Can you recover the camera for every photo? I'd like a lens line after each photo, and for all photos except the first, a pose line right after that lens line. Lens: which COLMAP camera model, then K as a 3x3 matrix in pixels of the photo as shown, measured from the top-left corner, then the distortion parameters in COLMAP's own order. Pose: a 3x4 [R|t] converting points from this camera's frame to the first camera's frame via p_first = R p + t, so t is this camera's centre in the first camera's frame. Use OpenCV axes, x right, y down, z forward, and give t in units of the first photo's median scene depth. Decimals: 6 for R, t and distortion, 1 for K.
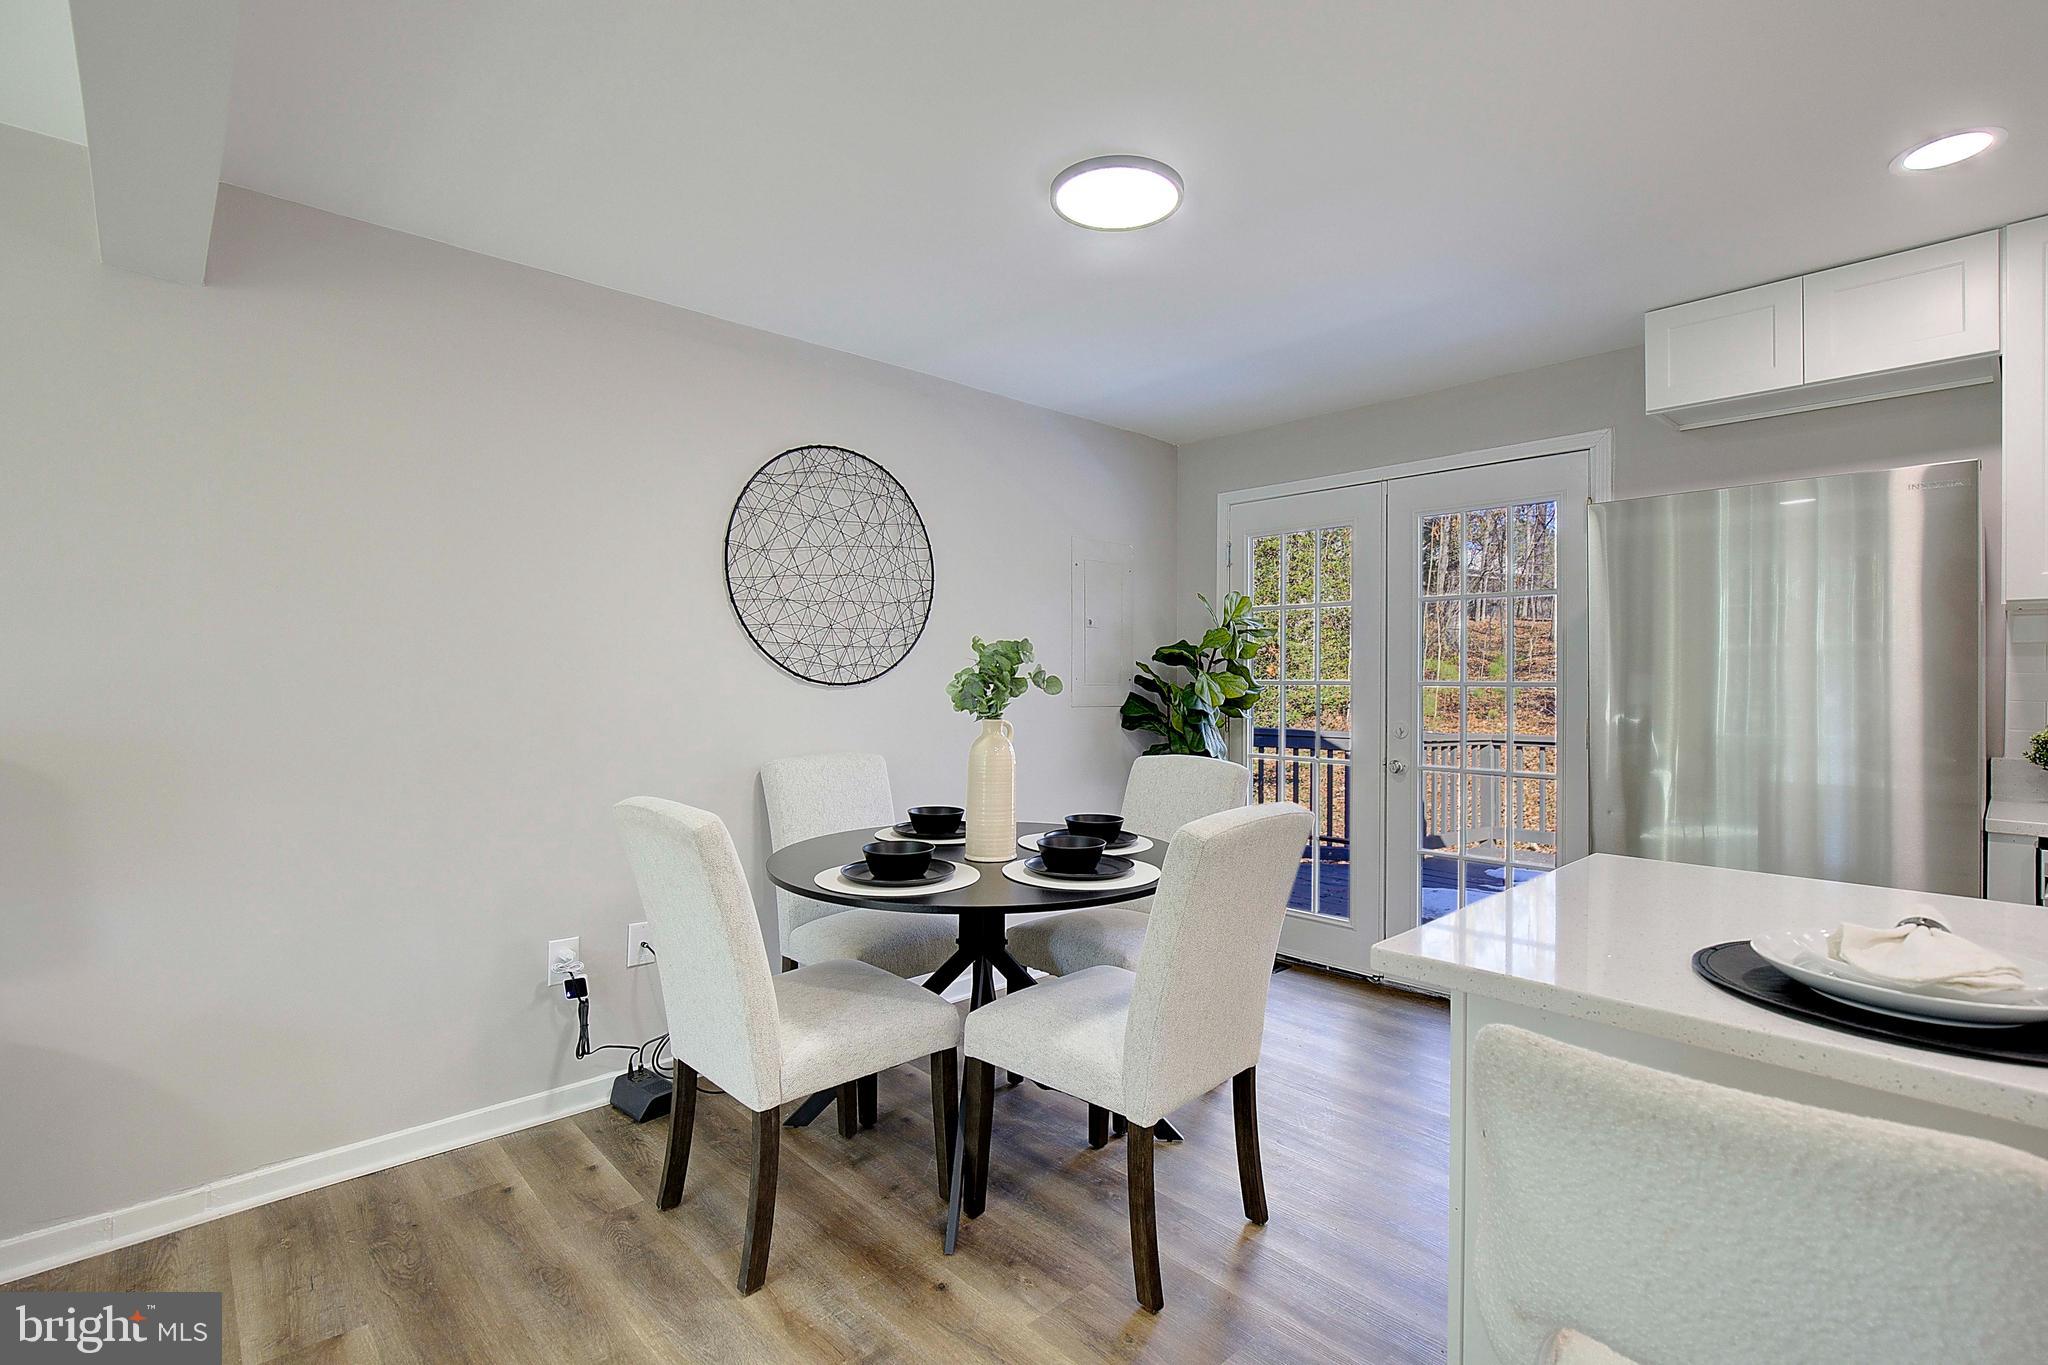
lens RADIAL K [[956.6, 0, 1050.9], [0, 956.6, 673.9], [0, 0, 1]] dist [-0.013767, 0.000334]
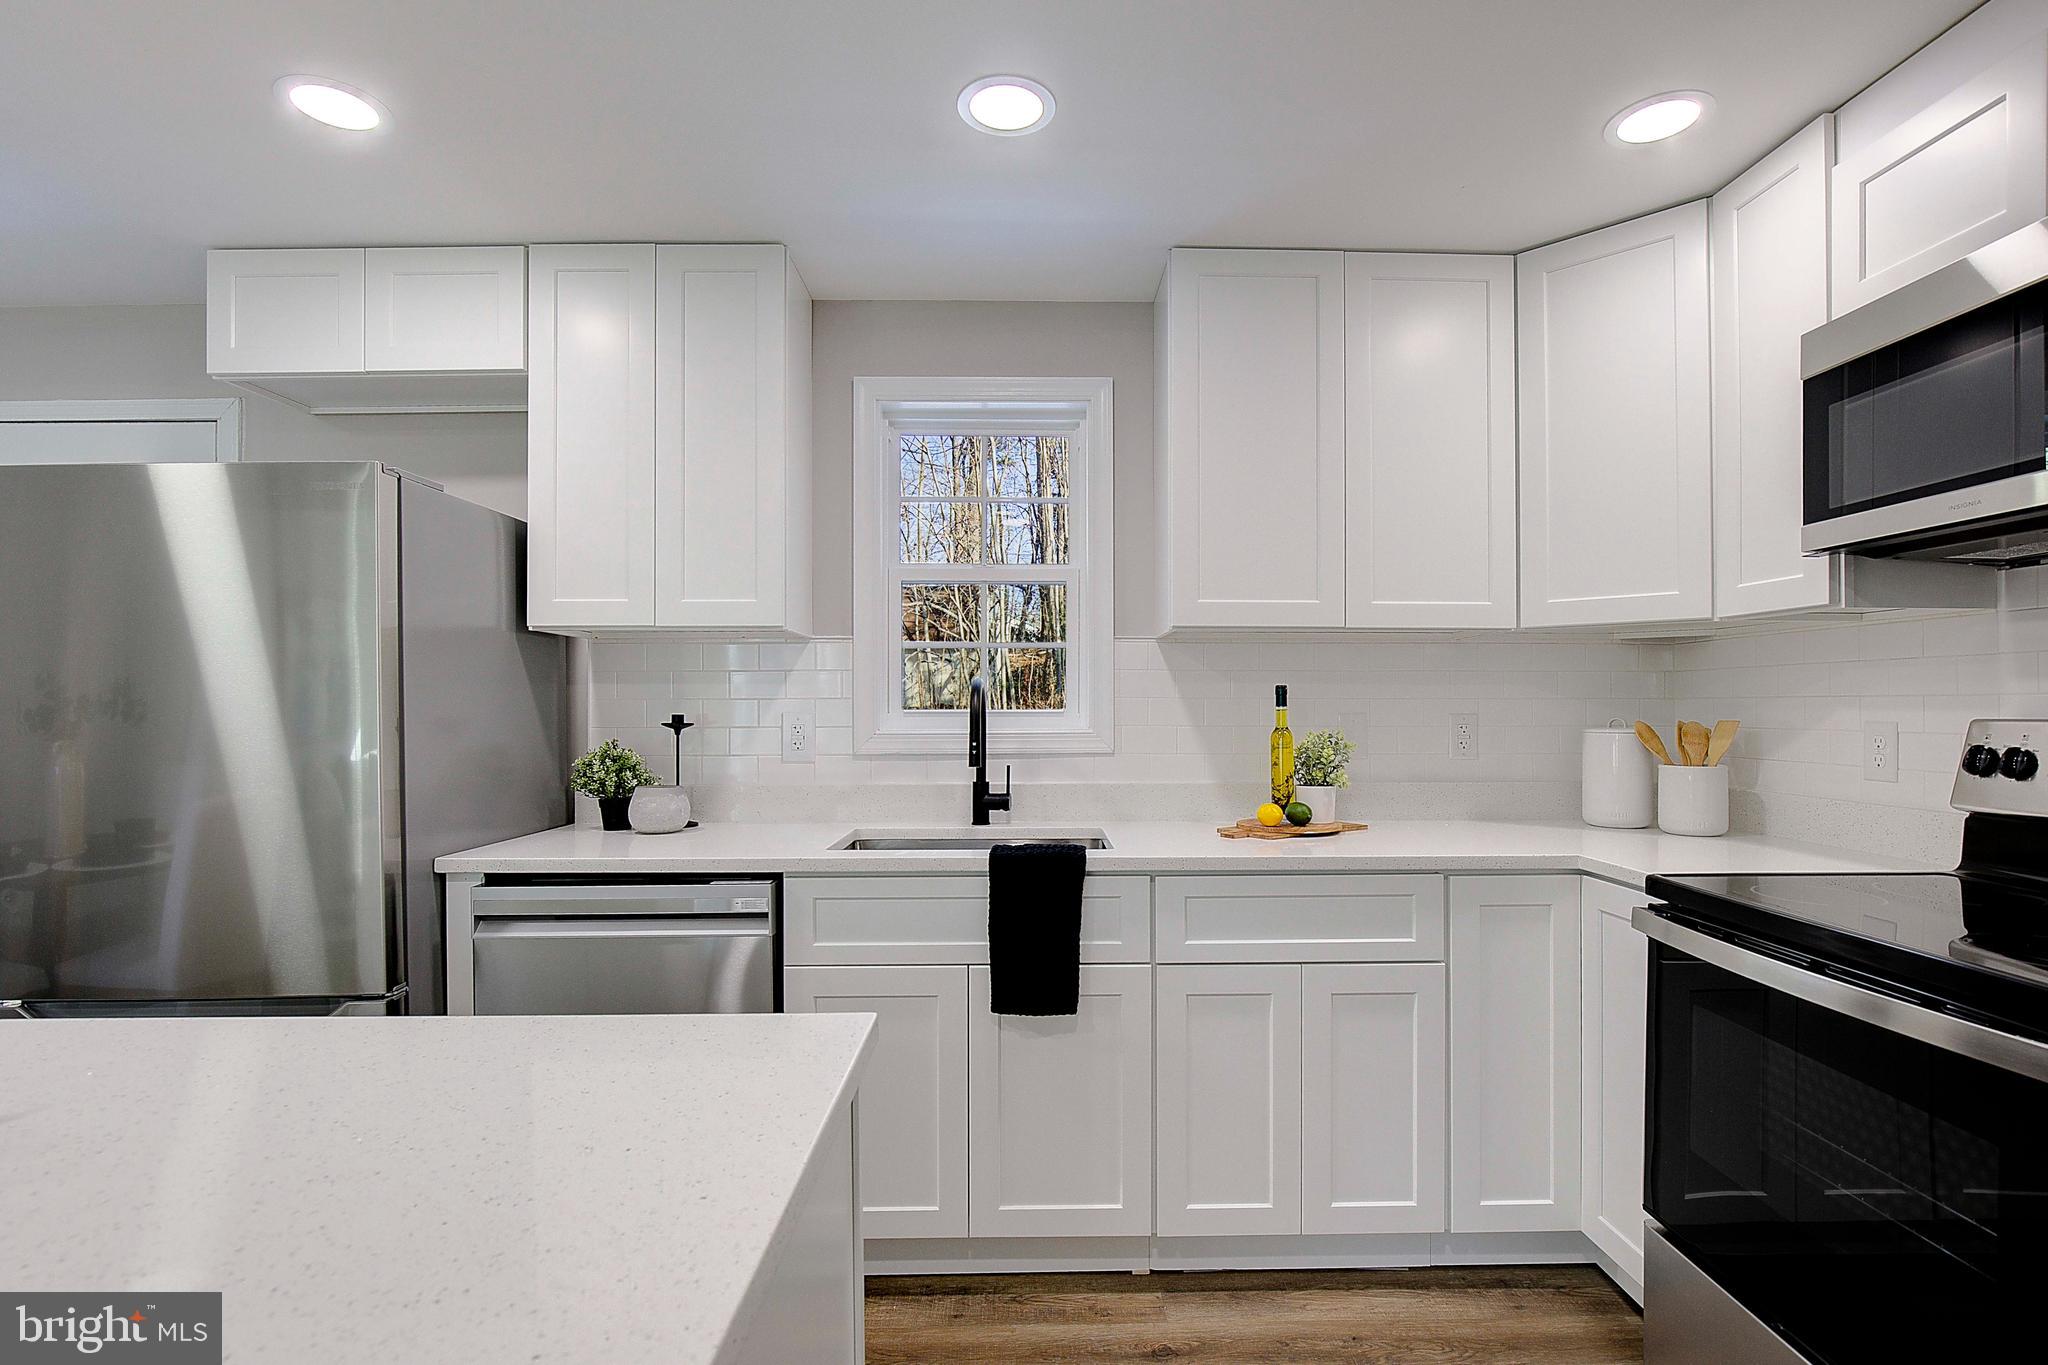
lens RADIAL K [[953.4, 0, 1050.9], [0, 953.4, 691.4], [0, 0, 1]] dist [-0.018962, 0.000243]
pose [[0.675285, 0.005698, 0.737535, 0.512971], [0.004481, 0.999920, -0.011827, 0.002498], [-0.737543, 0.011291, 0.675205, -0.044338]]
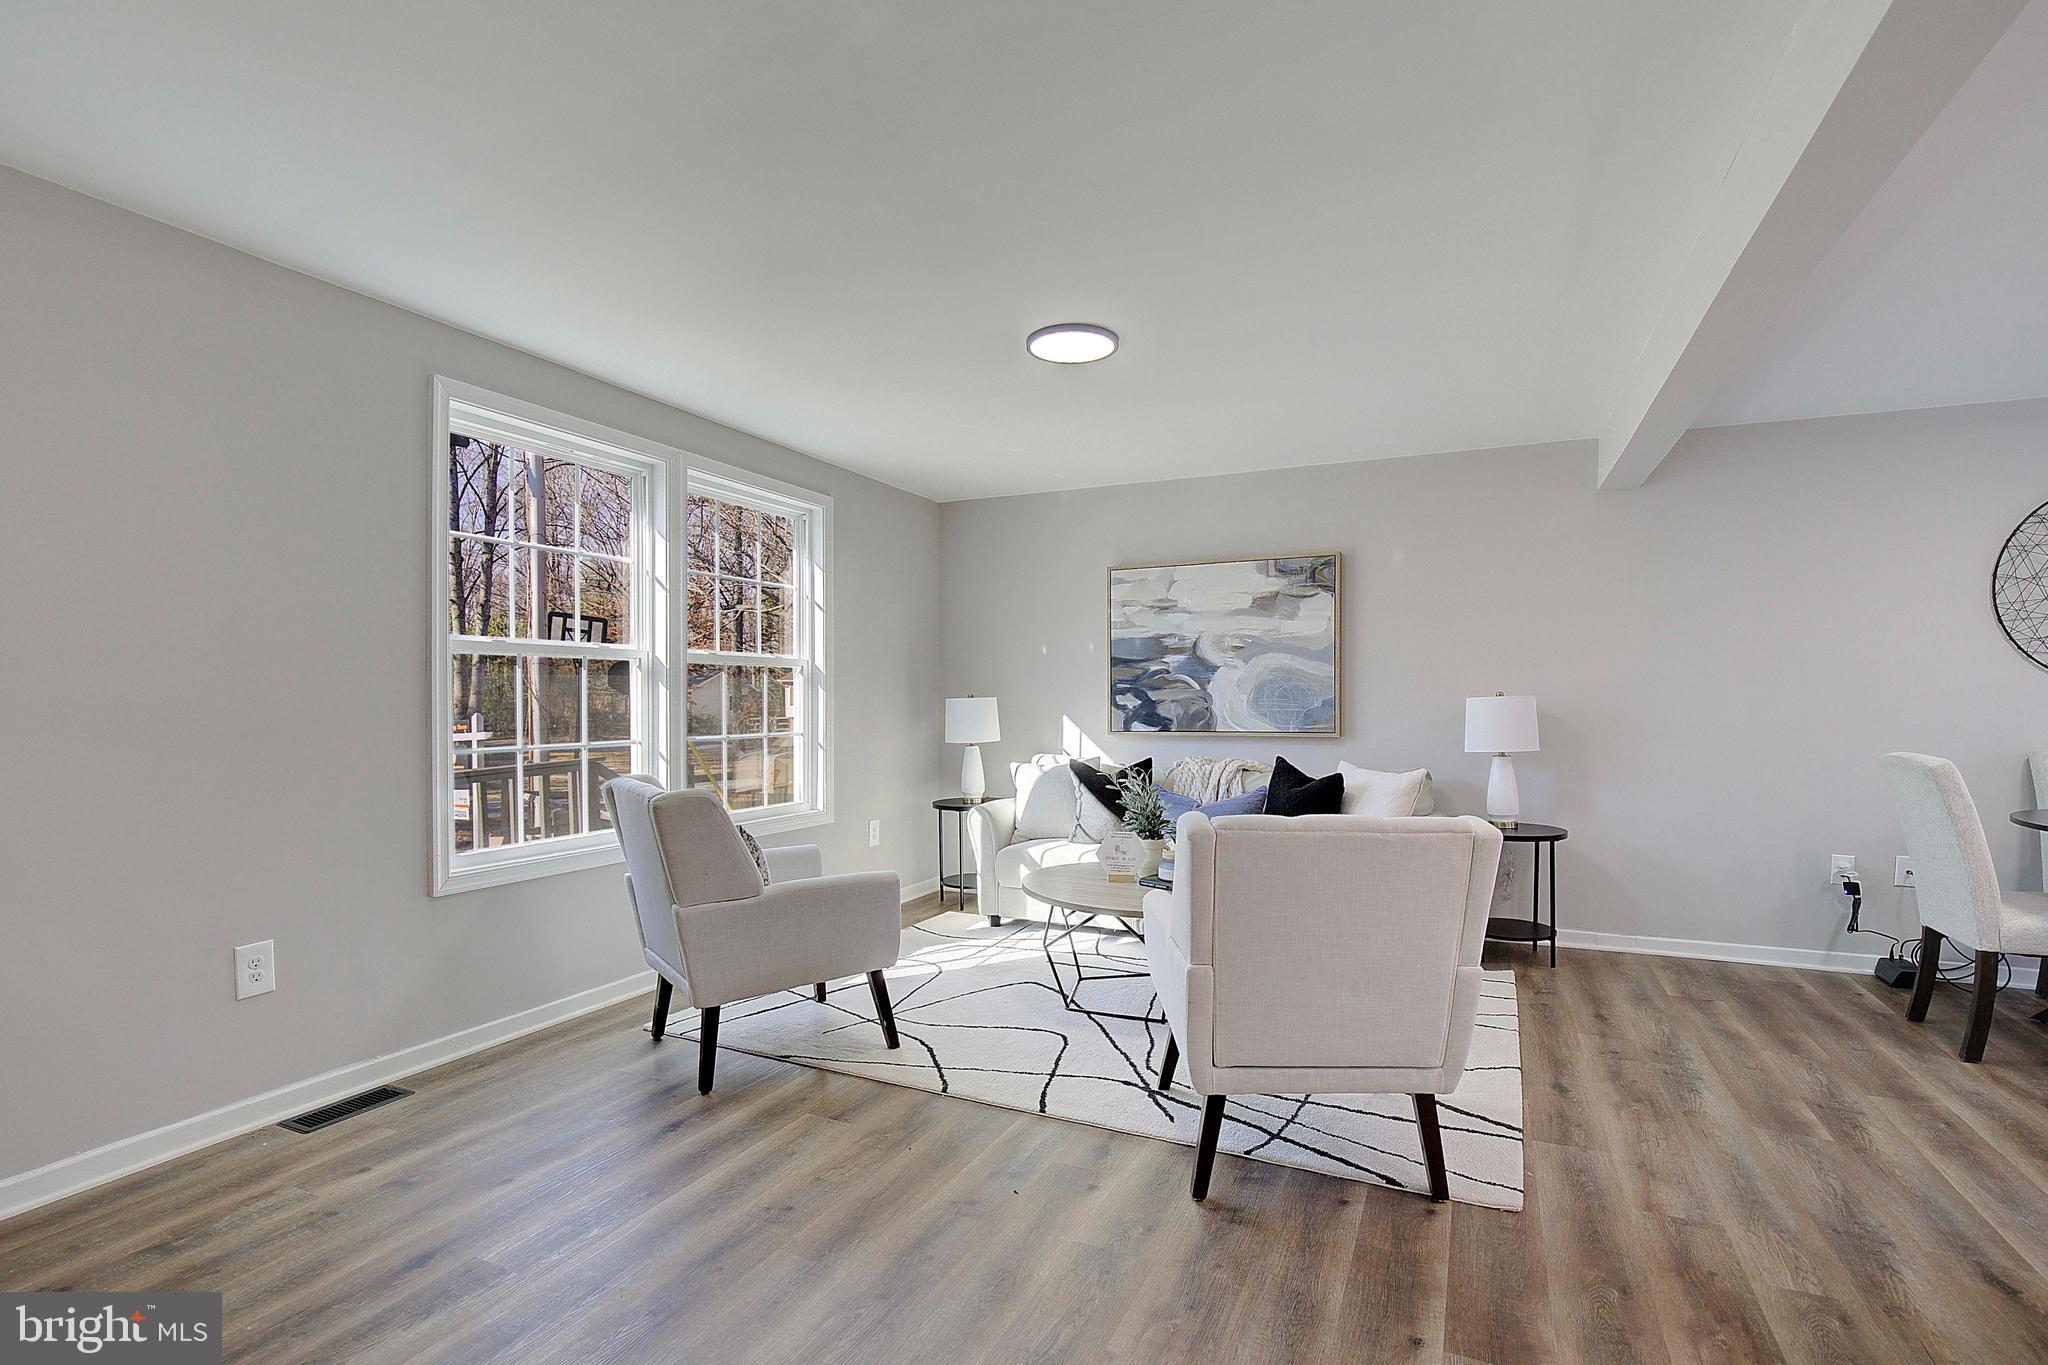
lens RADIAL K [[946.2, 0, 1047.8], [0, 946.2, 717.6], [0, 0, 1]] dist [-0.028097, 0.007687]
pose [[0.372291, 0.018474, -0.927932, 0.353543], [0.001707, 0.999787, 0.020589, 0.025003], [0.928114, -0.009249, 0.372180, -0.661556]]
